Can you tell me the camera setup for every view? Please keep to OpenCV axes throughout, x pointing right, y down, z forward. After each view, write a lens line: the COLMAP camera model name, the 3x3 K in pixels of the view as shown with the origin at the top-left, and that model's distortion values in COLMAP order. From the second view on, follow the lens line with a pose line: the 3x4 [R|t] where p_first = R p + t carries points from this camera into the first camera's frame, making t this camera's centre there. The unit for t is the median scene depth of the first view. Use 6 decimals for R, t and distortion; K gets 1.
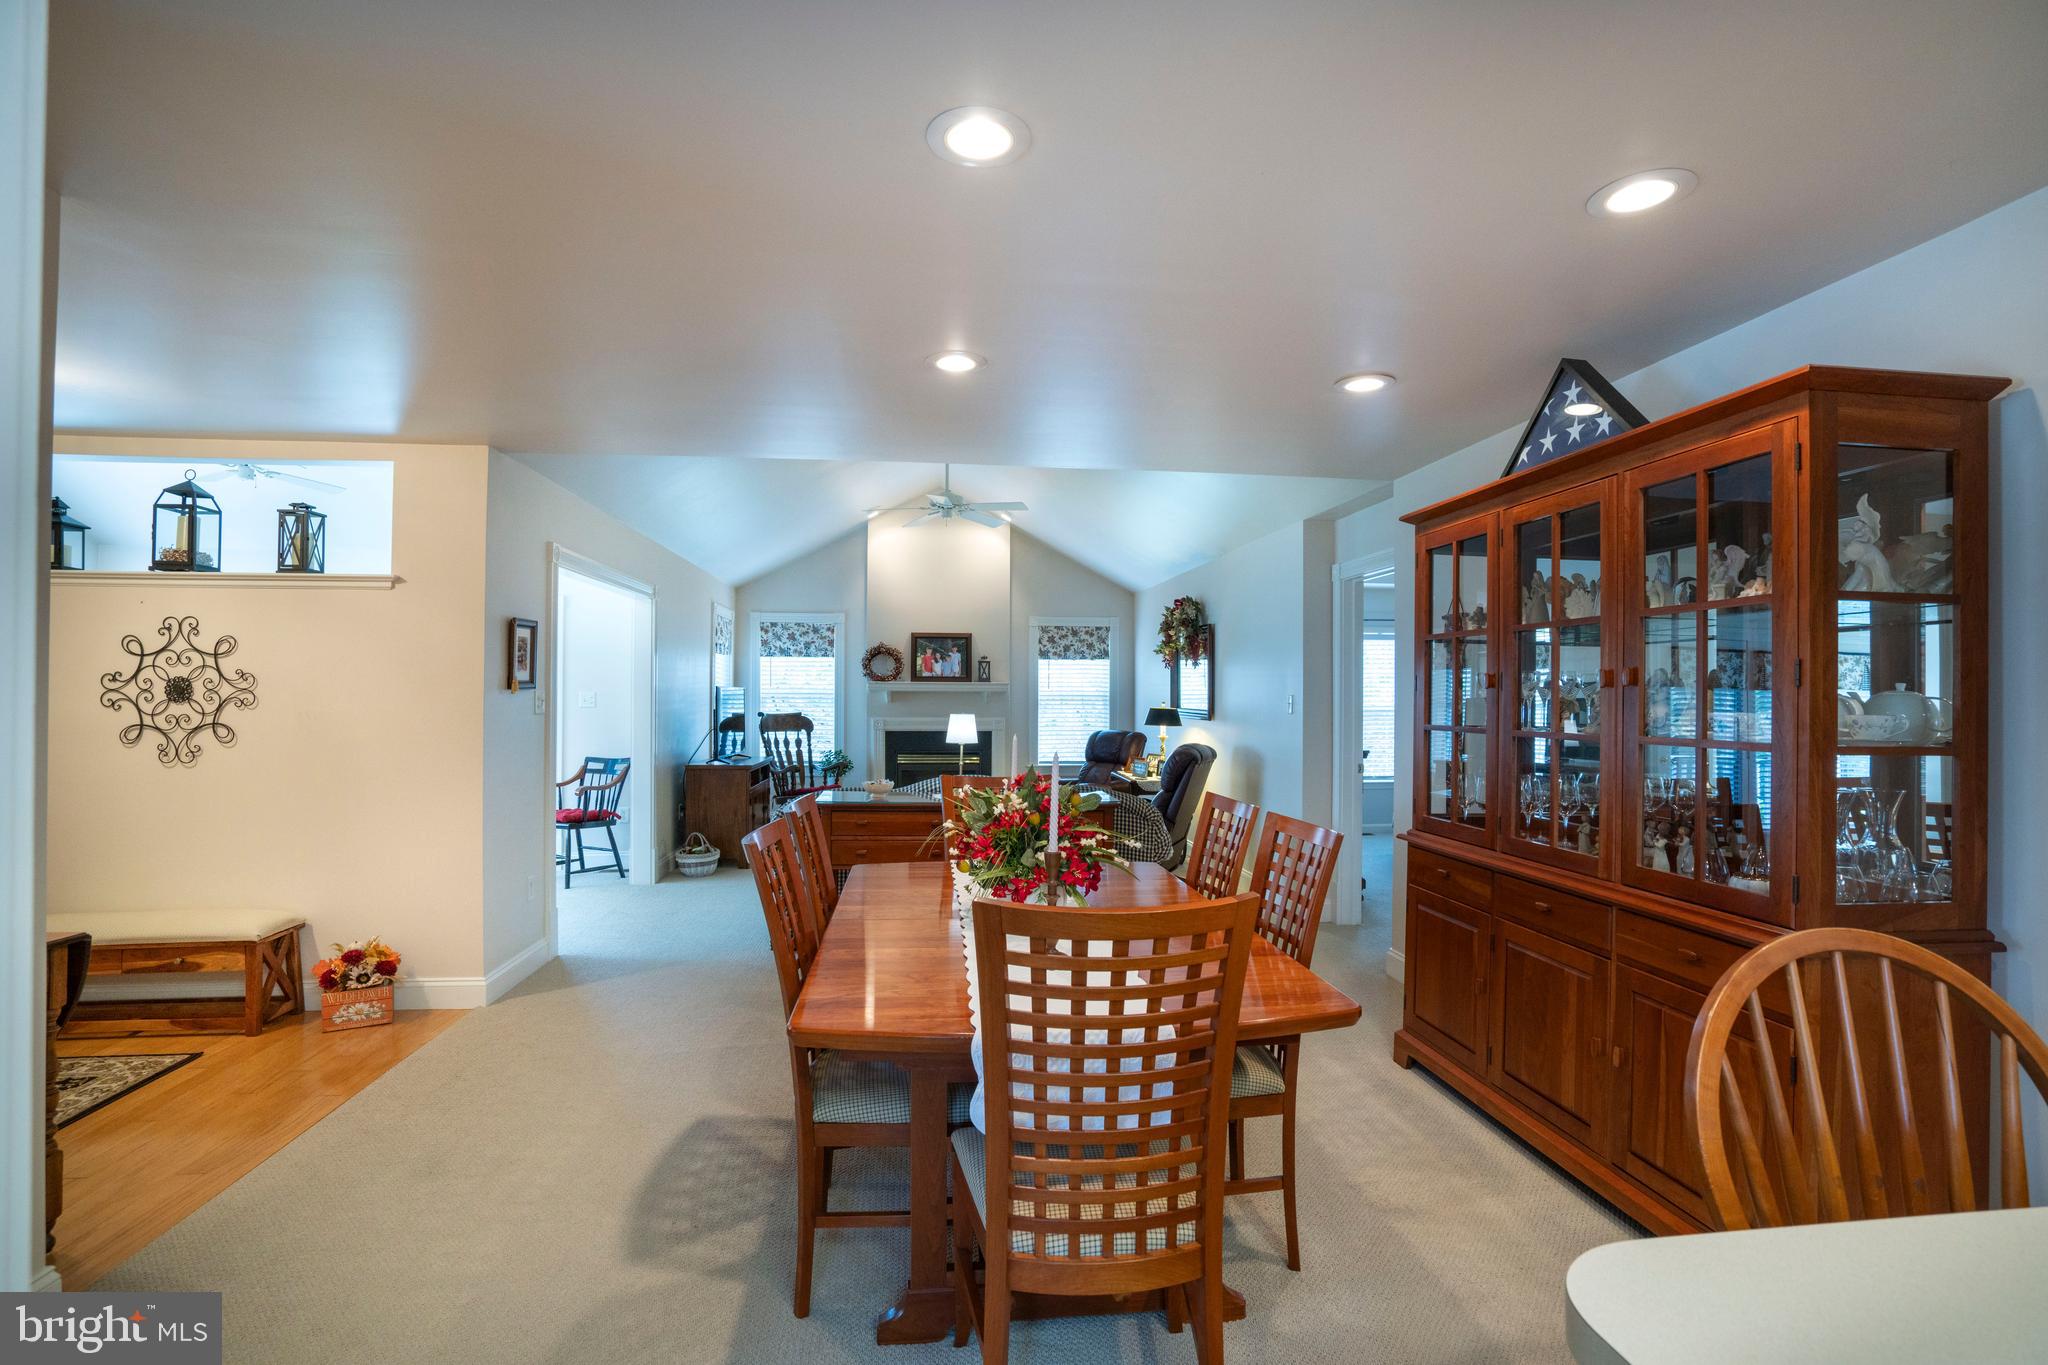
lens RADIAL K [[947.7, 0, 1012.0], [0, 947.7, 692.9], [0, 0, 1]] dist [-0.058800, 0.022211]
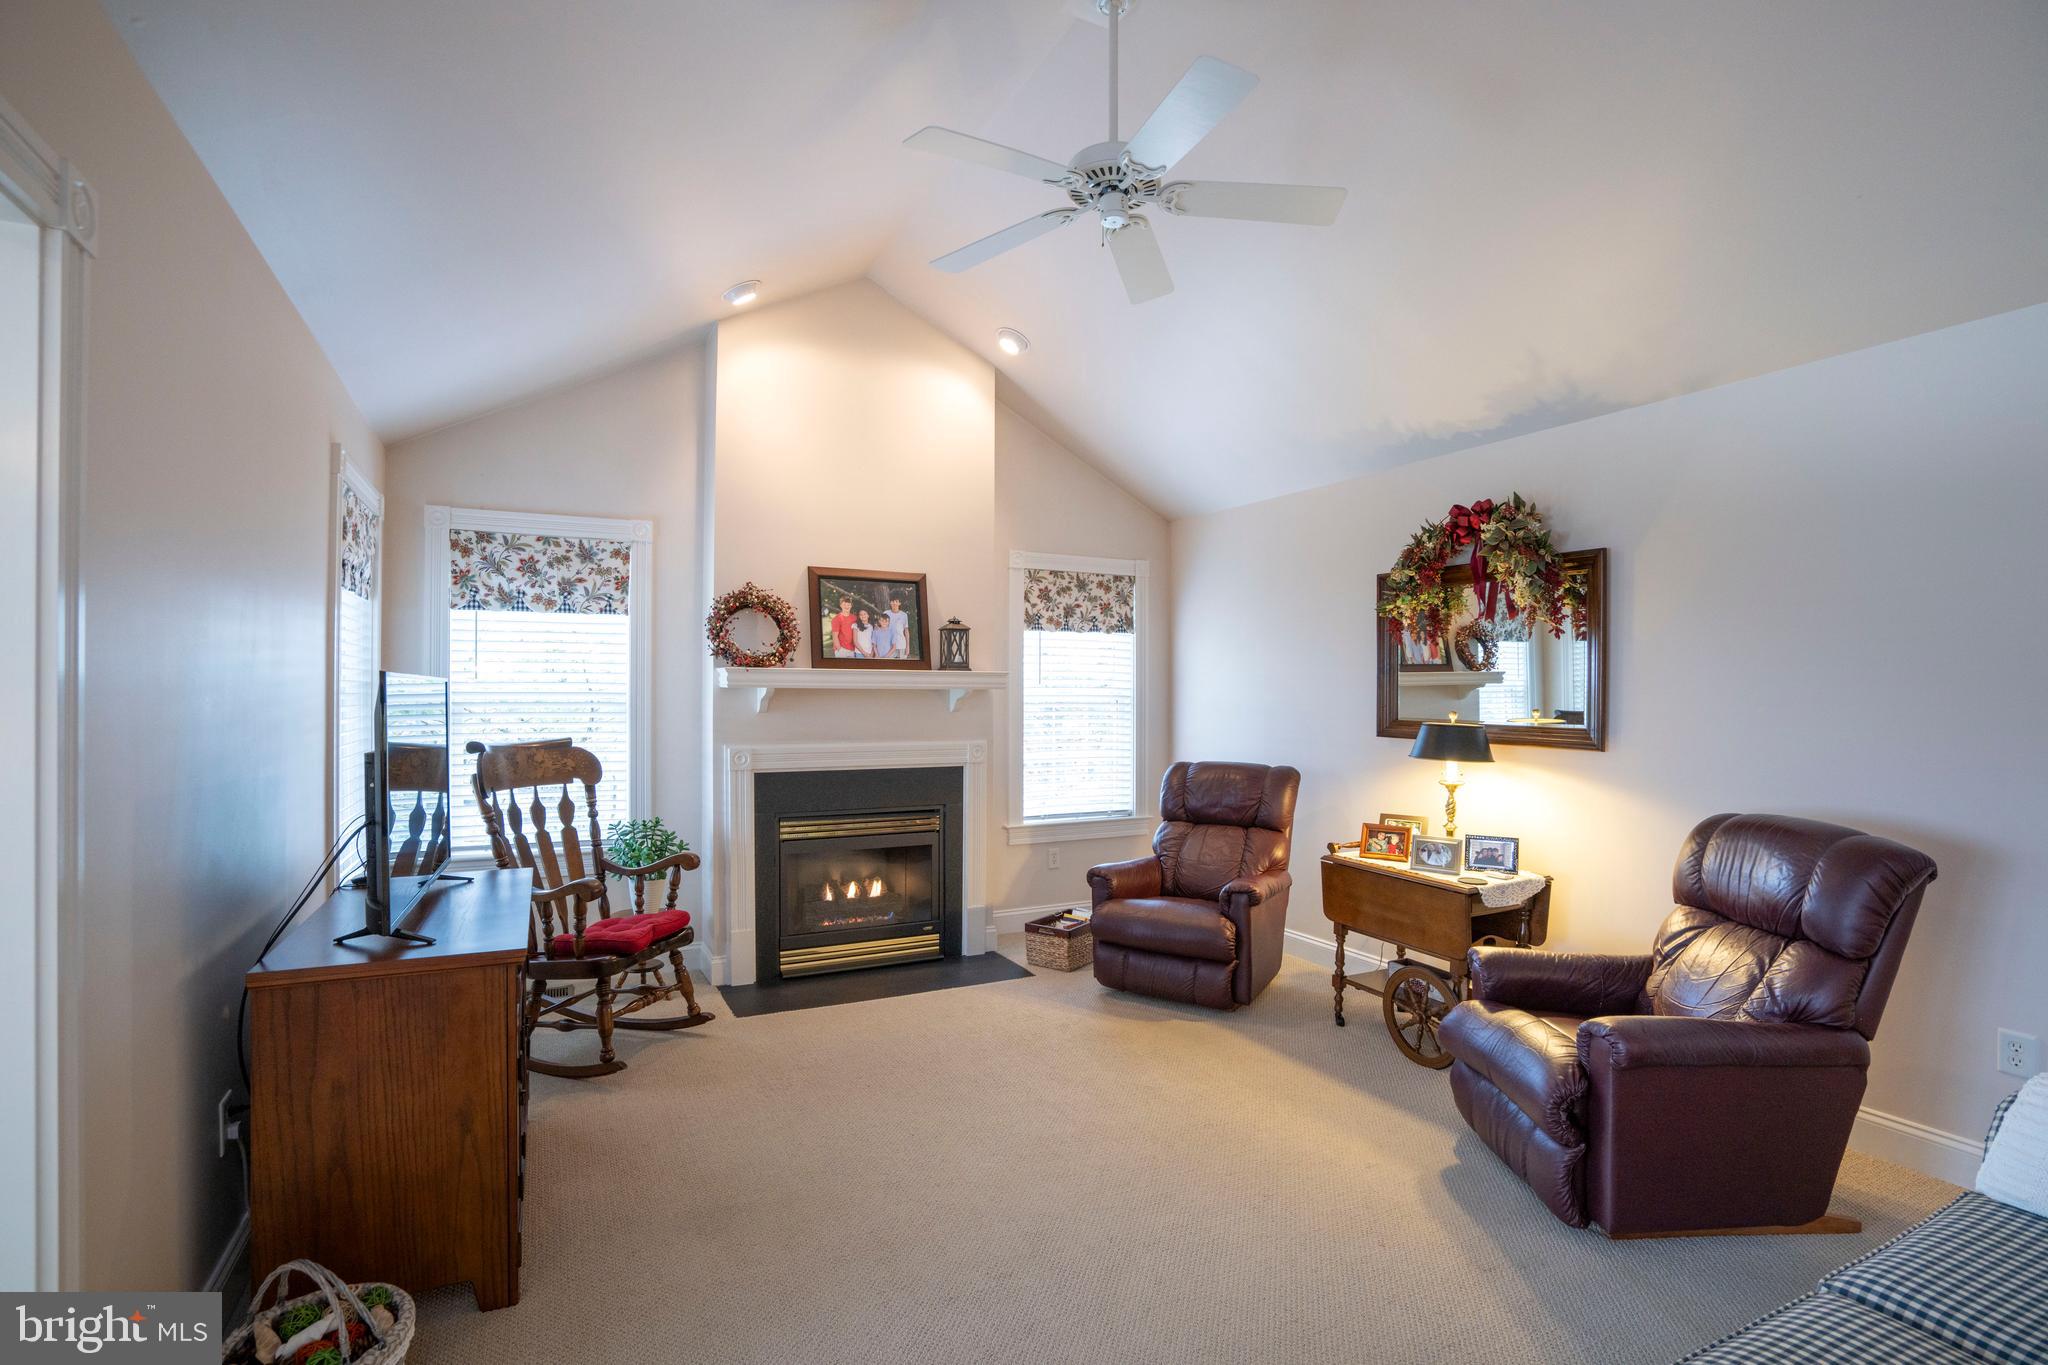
lens RADIAL K [[947.7, 0, 1017.7], [0, 947.7, 694.0], [0, 0, 1]] dist [-0.058800, 0.022211]
pose [[0.934342, -0.002175, 0.356372, -0.432899], [0.000400, 0.999987, 0.005053, -0.003142], [-0.356378, -0.004578, 0.934331, 1.251065]]
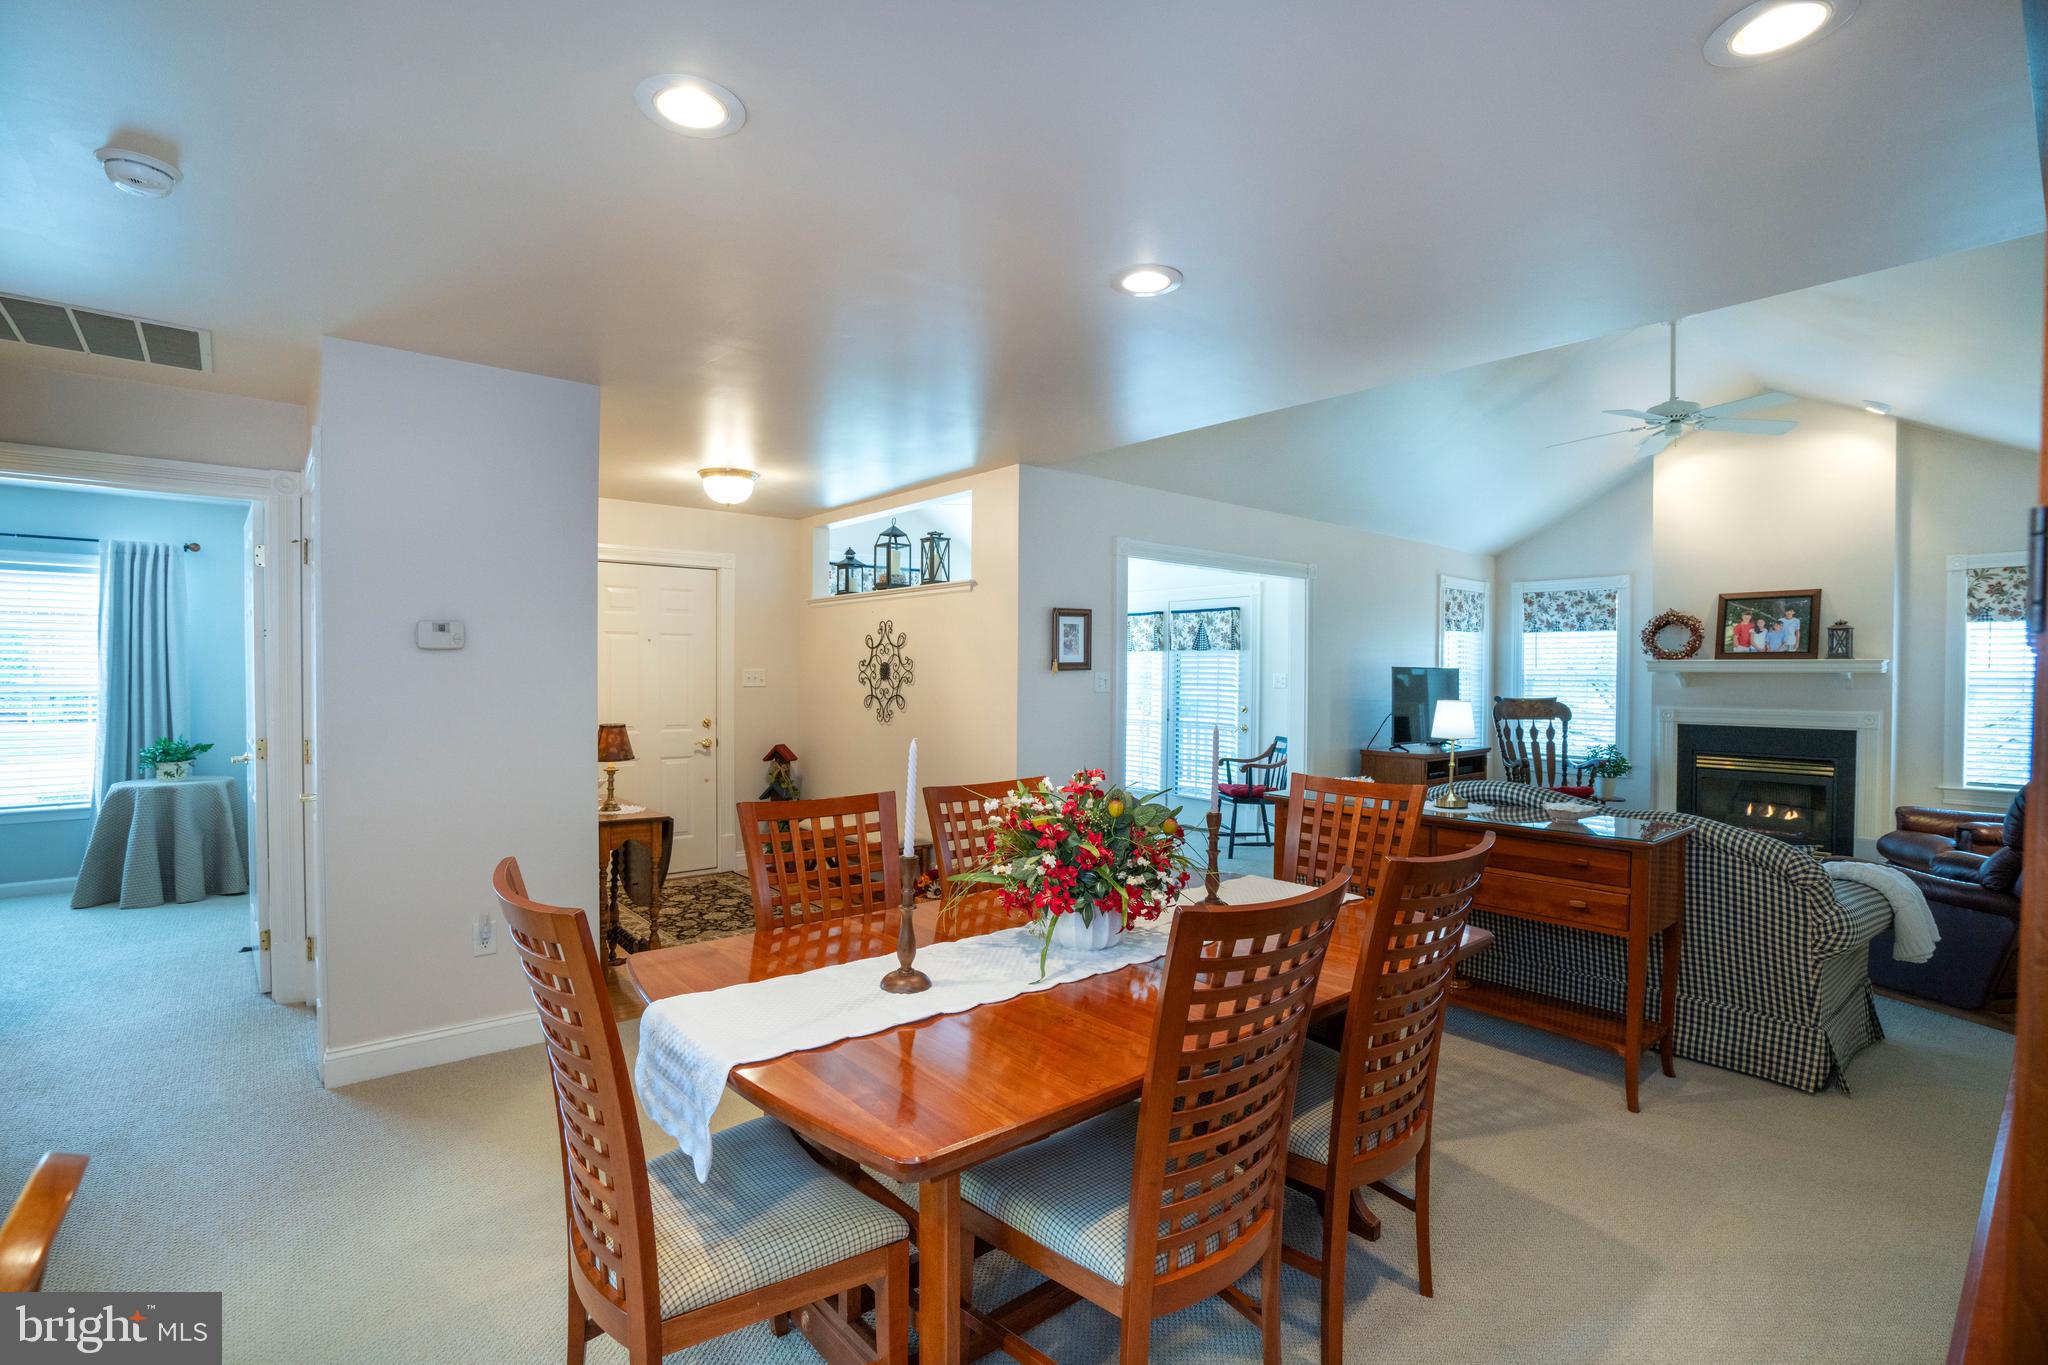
lens RADIAL K [[947.7, 0, 1017.0], [0, 947.7, 687.8], [0, 0, 1]] dist [-0.058800, 0.022211]
pose [[0.564877, 0.011006, -0.825102, 0.442397], [-0.000439, 0.999915, 0.013037, 0.003082], [0.825175, -0.007002, 0.564834, 0.321015]]
